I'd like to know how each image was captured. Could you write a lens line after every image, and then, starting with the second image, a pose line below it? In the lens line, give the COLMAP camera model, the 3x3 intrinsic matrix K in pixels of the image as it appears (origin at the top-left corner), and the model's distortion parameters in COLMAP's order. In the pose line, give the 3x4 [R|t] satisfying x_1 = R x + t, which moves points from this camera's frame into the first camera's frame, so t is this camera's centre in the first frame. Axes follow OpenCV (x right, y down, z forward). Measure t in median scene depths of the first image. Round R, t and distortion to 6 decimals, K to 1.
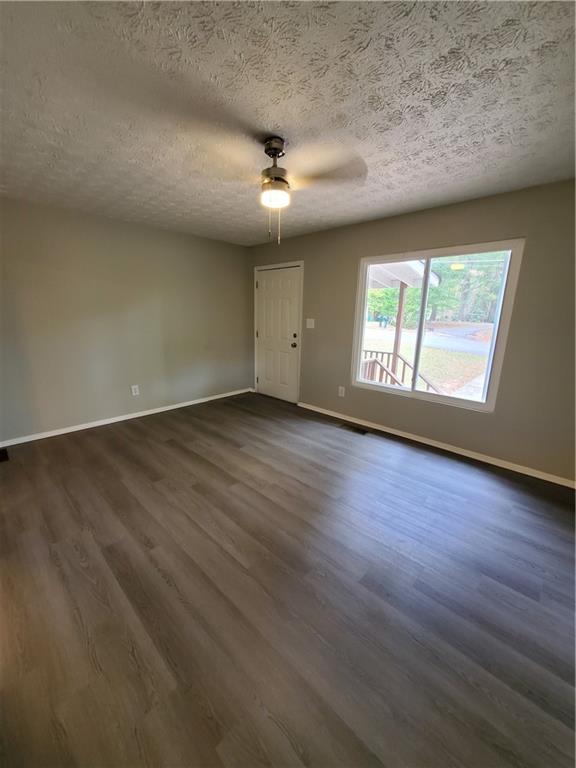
lens RADIAL K [[306.7, 0, 282.3], [0, 306.7, 378.3], [0, 0, 1]] dist [0.001182, -0.000557]
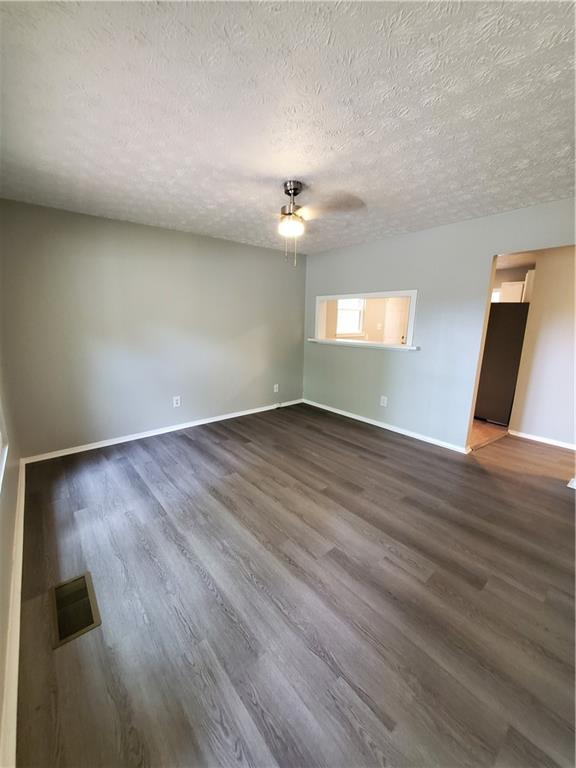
lens RADIAL K [[302.6, 0, 281.1], [0, 302.6, 380.7], [0, 0, 1]] dist [0.005943, -0.002532]
pose [[-0.992708, -0.048646, 0.110290, -0.107243], [0.001425, 0.910154, 0.414268, -0.397628], [-0.120534, 0.411405, -0.903448, 1.756696]]
